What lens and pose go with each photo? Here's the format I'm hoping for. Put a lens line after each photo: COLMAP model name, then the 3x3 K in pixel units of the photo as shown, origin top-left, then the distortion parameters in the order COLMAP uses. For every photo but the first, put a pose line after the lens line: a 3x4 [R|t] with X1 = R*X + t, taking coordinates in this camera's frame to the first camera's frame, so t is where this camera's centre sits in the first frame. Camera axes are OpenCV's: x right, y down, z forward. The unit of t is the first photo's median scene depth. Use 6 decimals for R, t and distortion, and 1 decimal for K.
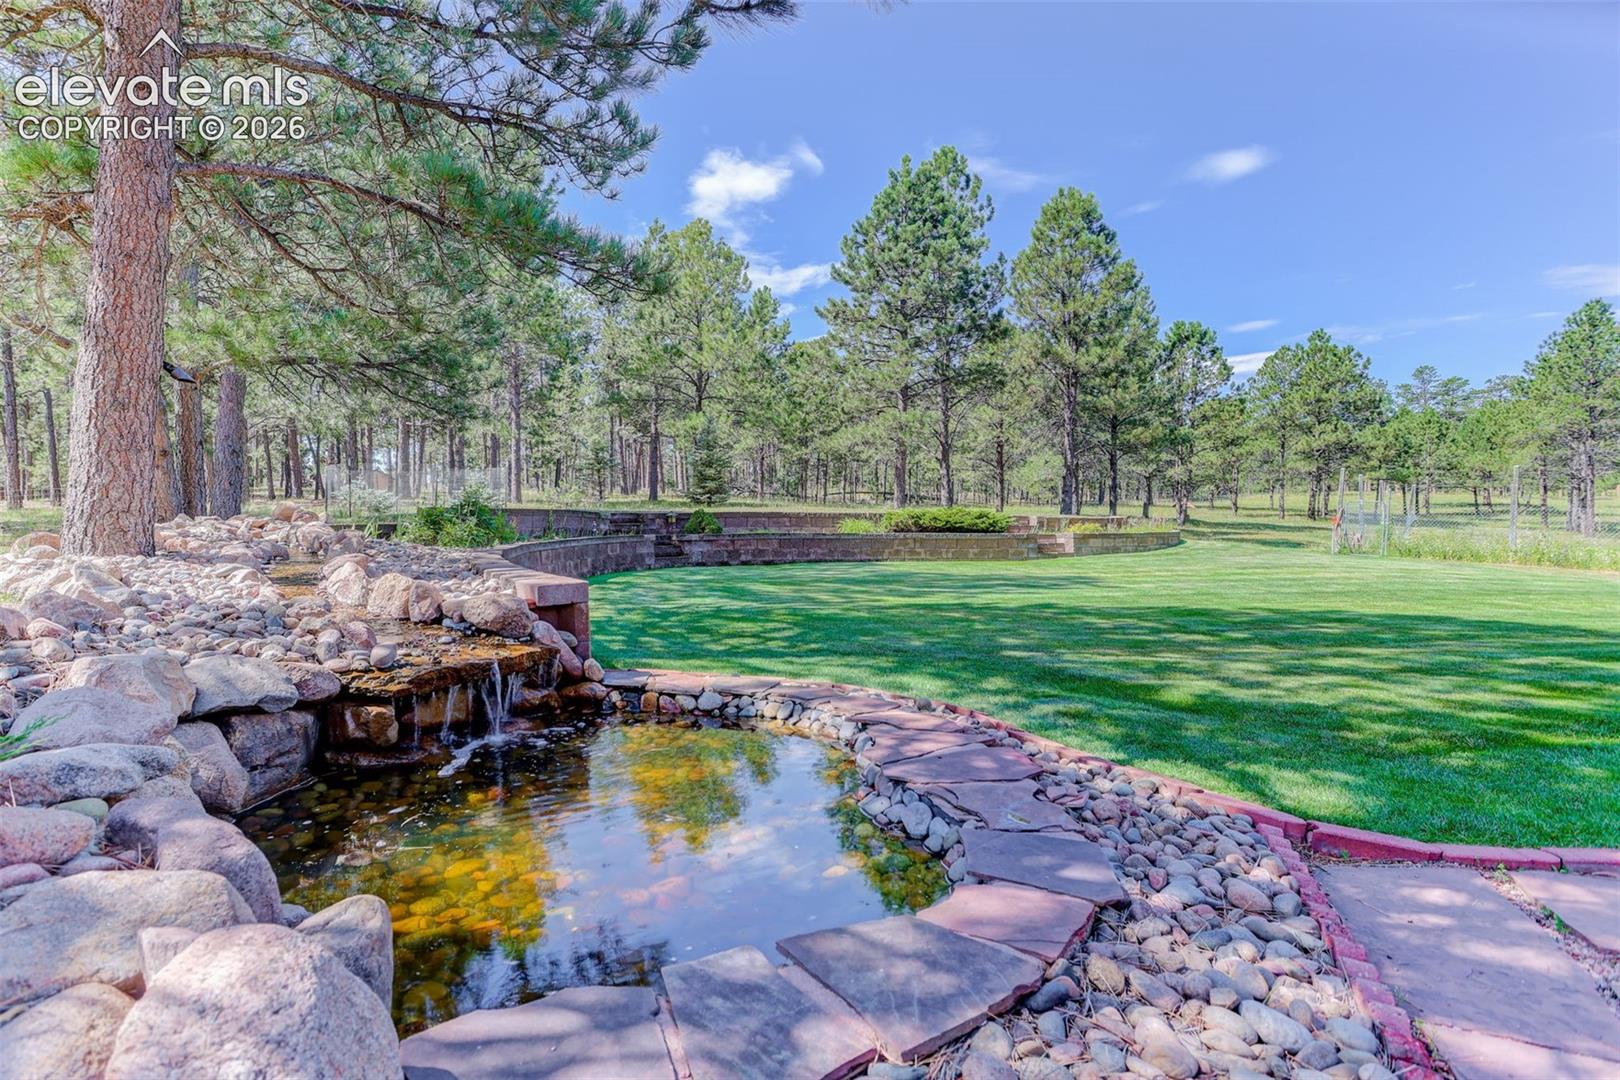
lens RADIAL K [[806.7, 0, 795.0], [0, 806.7, 522.9], [0, 0, 1]] dist [-0.037654, 0.029006]
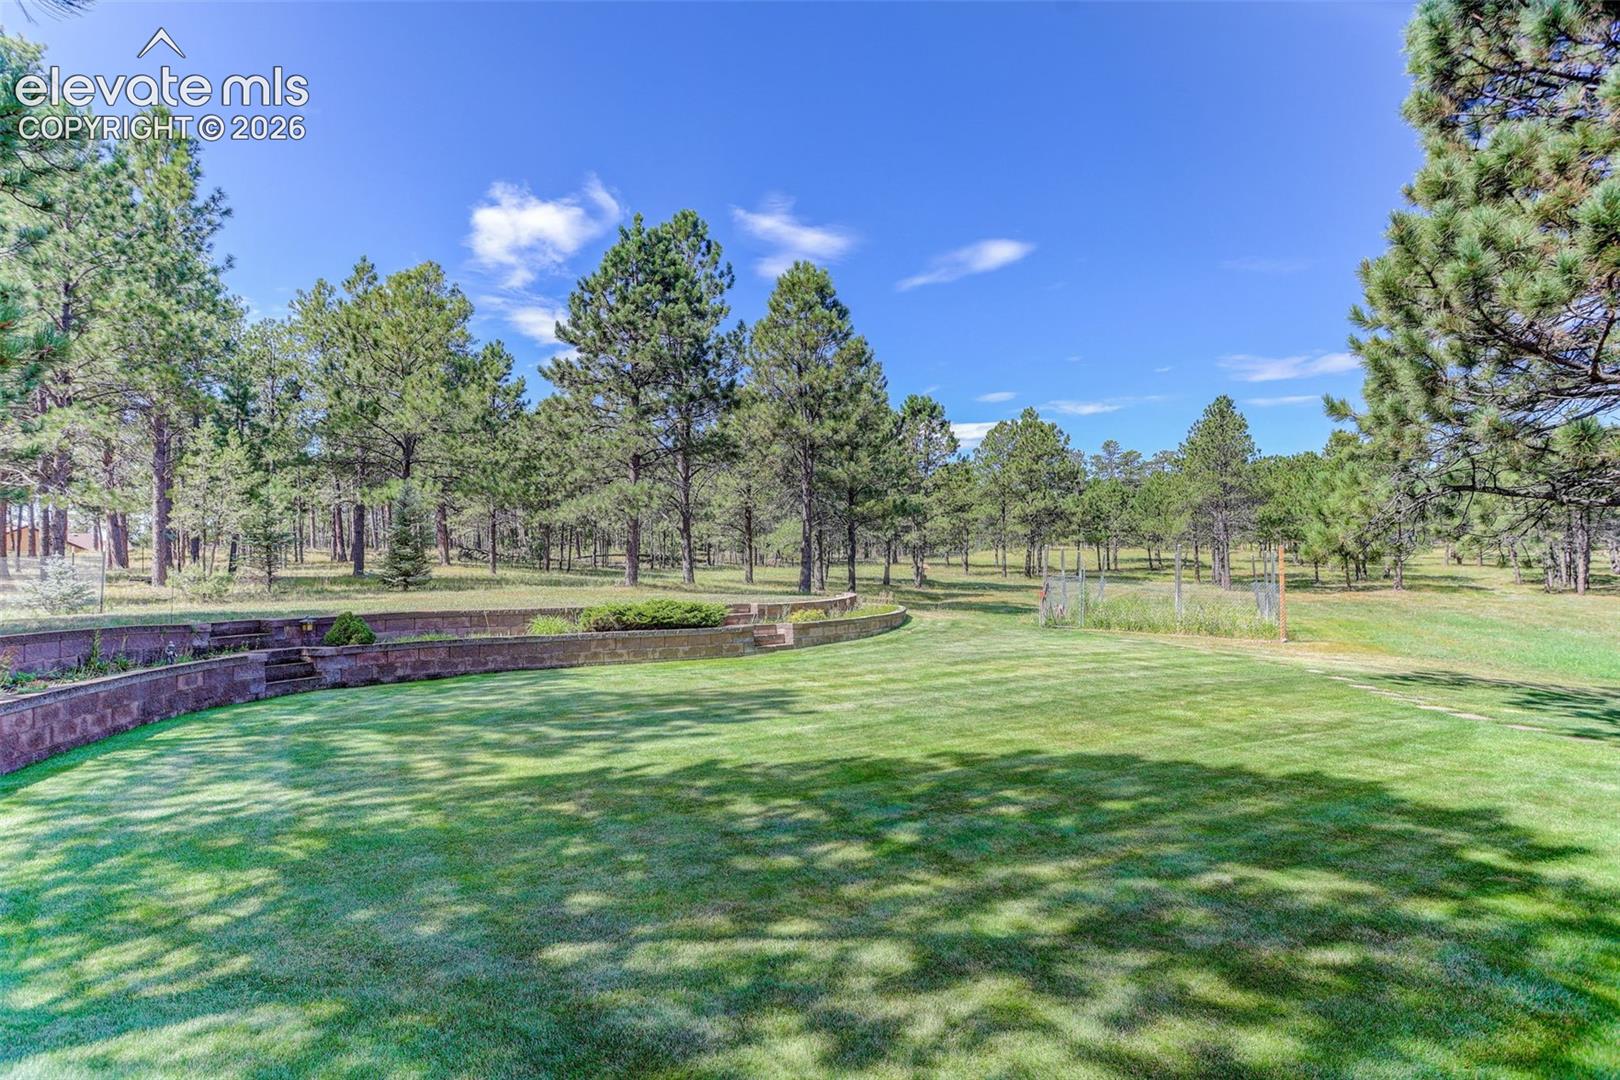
lens RADIAL K [[761.4, 0, 810.0], [0, 761.4, 540.0], [0, 0, 1]] dist [-0.032780, 0.000278]
pose [[0.959497, -0.009566, 0.281555, 0.120278], [0.019094, 0.999333, -0.031115, -0.058725], [-0.281070, 0.035231, 0.959040, 0.141720]]
